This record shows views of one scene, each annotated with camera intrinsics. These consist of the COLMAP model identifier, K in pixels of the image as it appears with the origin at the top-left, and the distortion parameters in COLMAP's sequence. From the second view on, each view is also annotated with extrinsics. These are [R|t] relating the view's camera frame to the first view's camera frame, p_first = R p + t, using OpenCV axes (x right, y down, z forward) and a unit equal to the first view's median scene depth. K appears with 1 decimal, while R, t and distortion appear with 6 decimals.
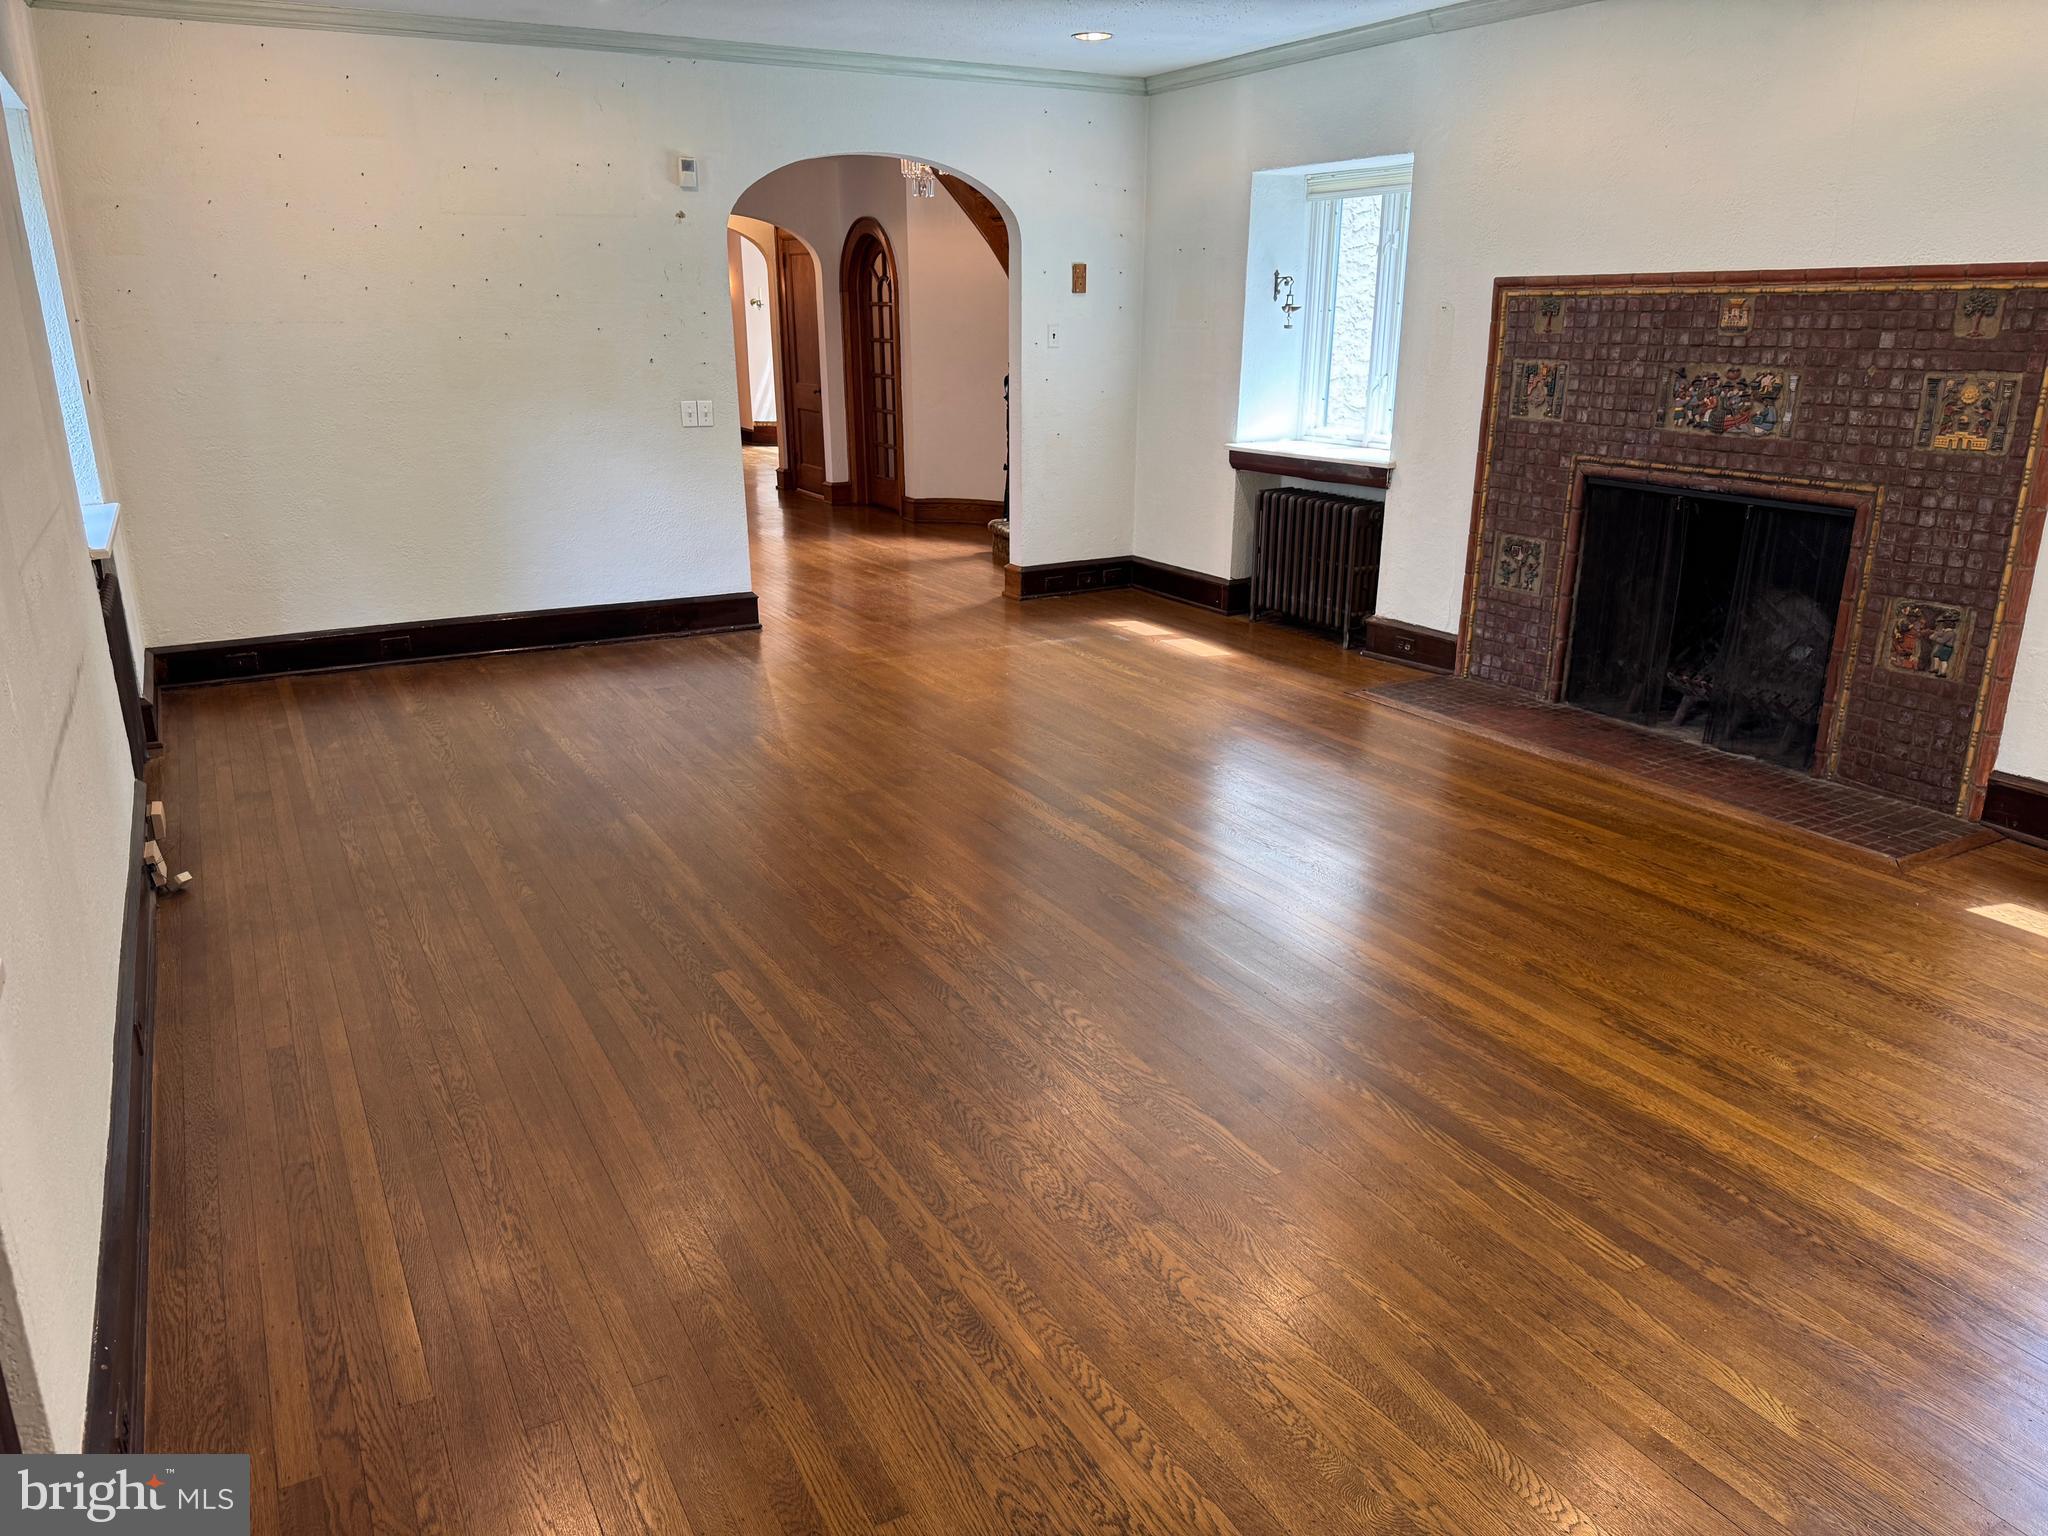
lens RADIAL K [[1472.1, 0, 1024.0], [0, 1472.1, 768.0], [0, 0, 1]] dist [0.003831, -0.005348]
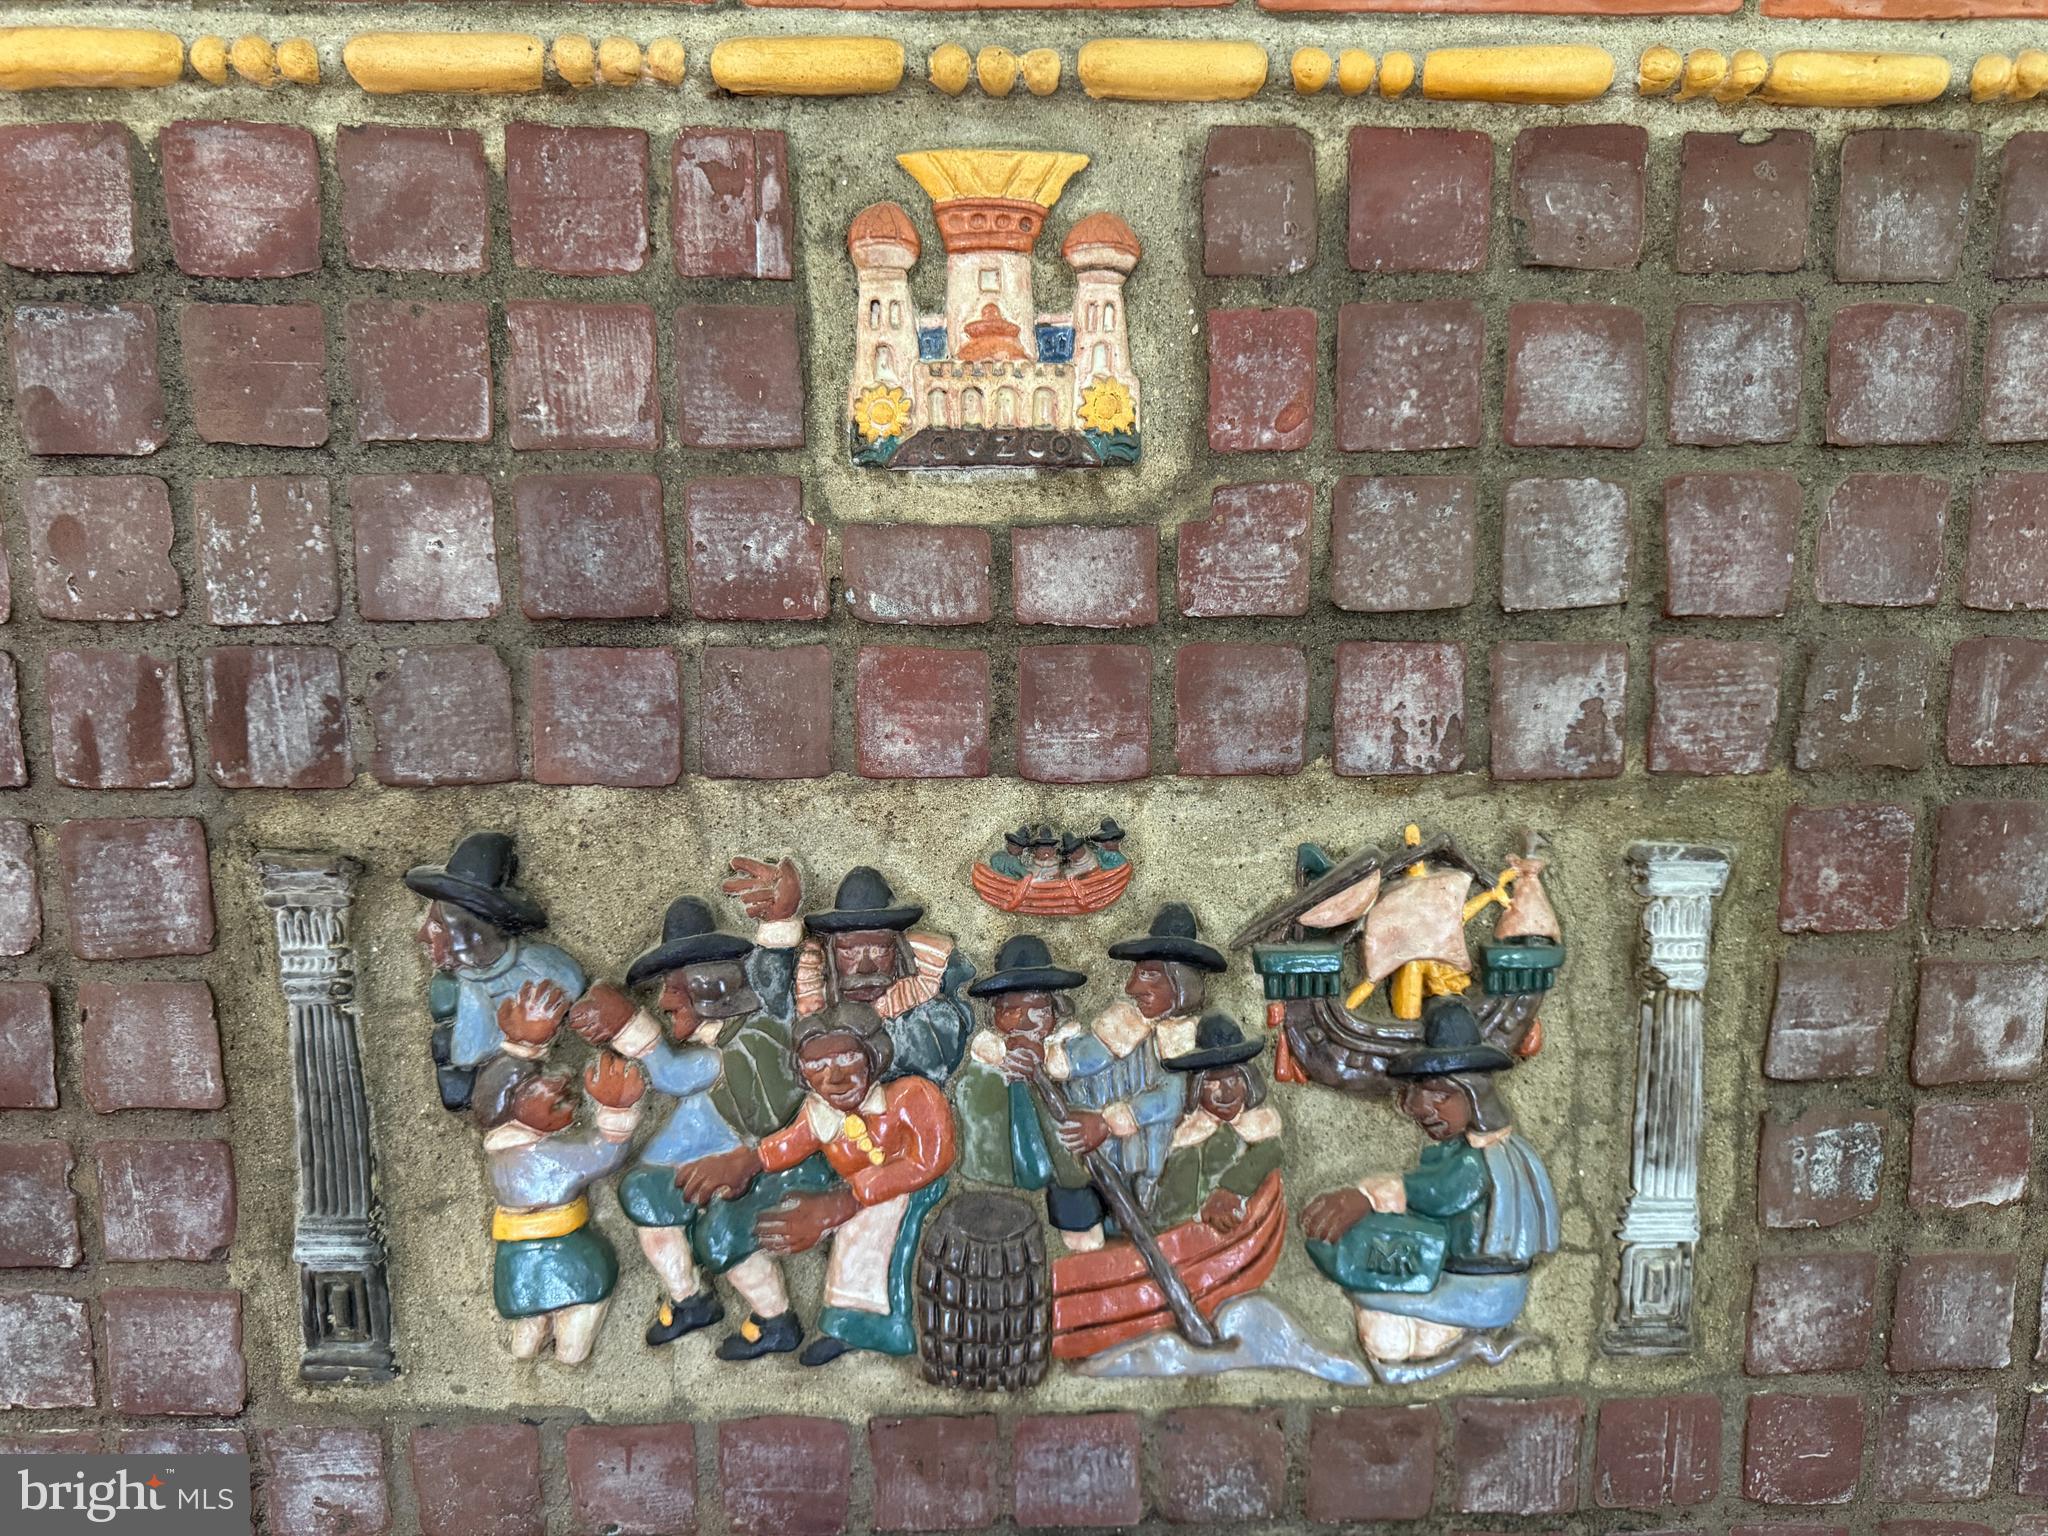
lens RADIAL K [[1472.1, 0, 1024.0], [0, 1472.1, 768.0], [0, 0, 1]] dist [0.003831, -0.005348]
pose [[0.457285, -0.144434, 0.877513, 0.409450], [0.265820, 0.963813, 0.020116, -0.292392], [-0.848664, 0.224062, 0.479131, 1.000901]]
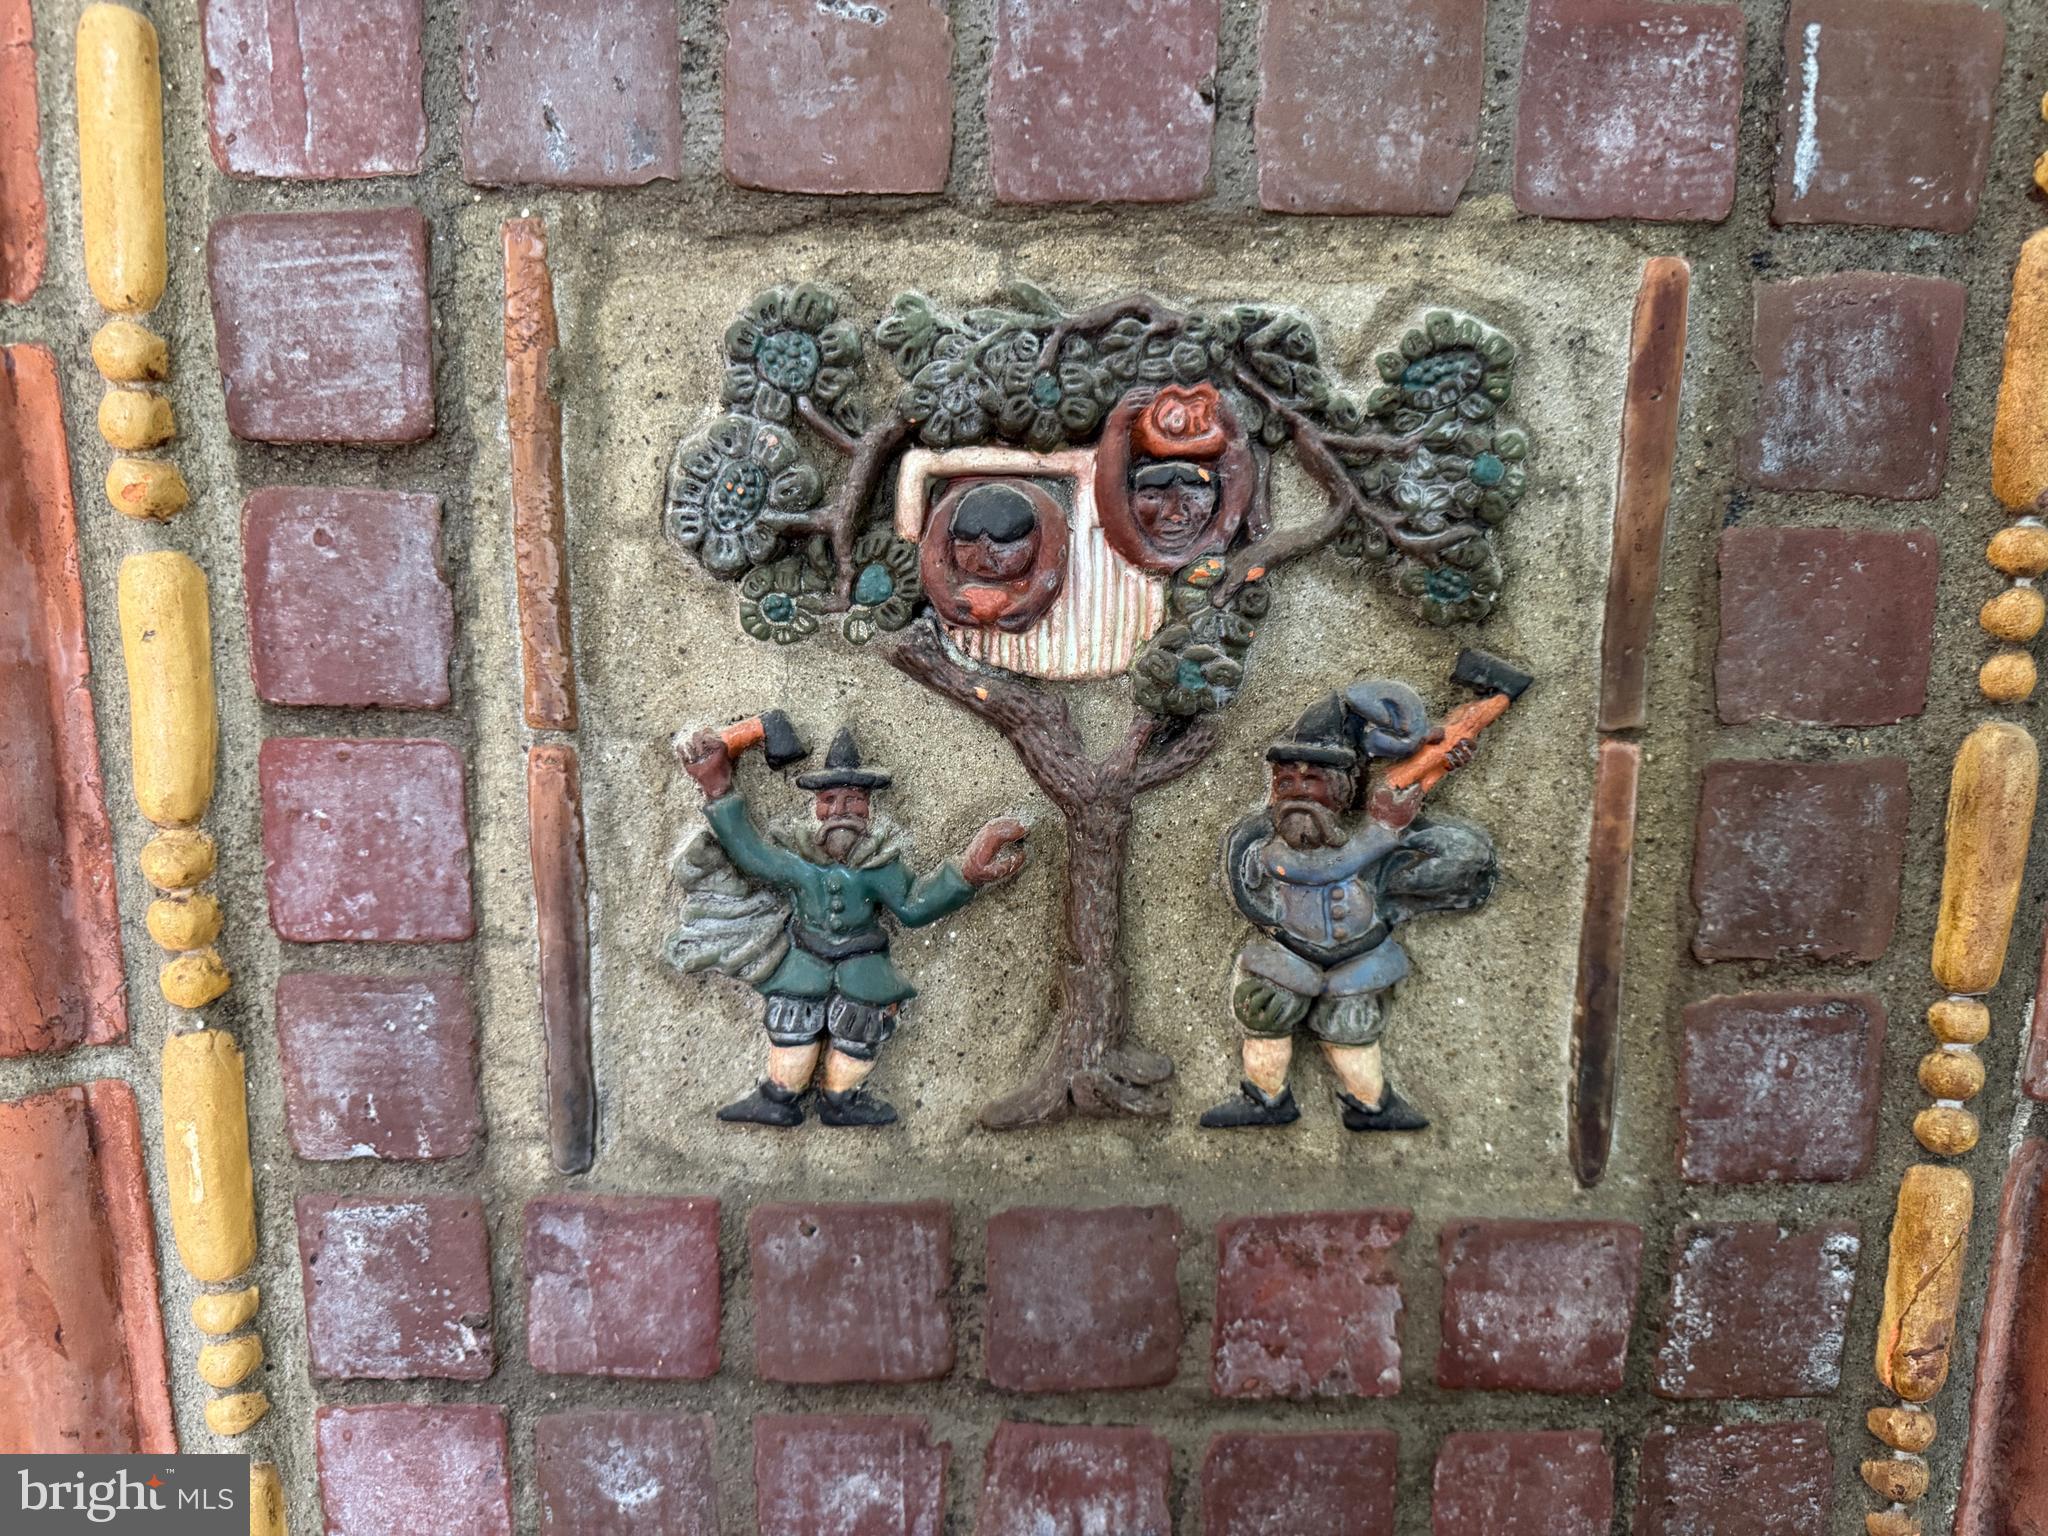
lens RADIAL K [[1472.1, 0, 1024.0], [0, 1472.1, 768.0], [0, 0, 1]] dist [0.003831, -0.005348]
pose [[0.482939, -0.151025, 0.862532, 0.355444], [0.250364, 0.967710, 0.029260, -0.174602], [-0.839099, 0.201816, 0.505156, 1.213893]]
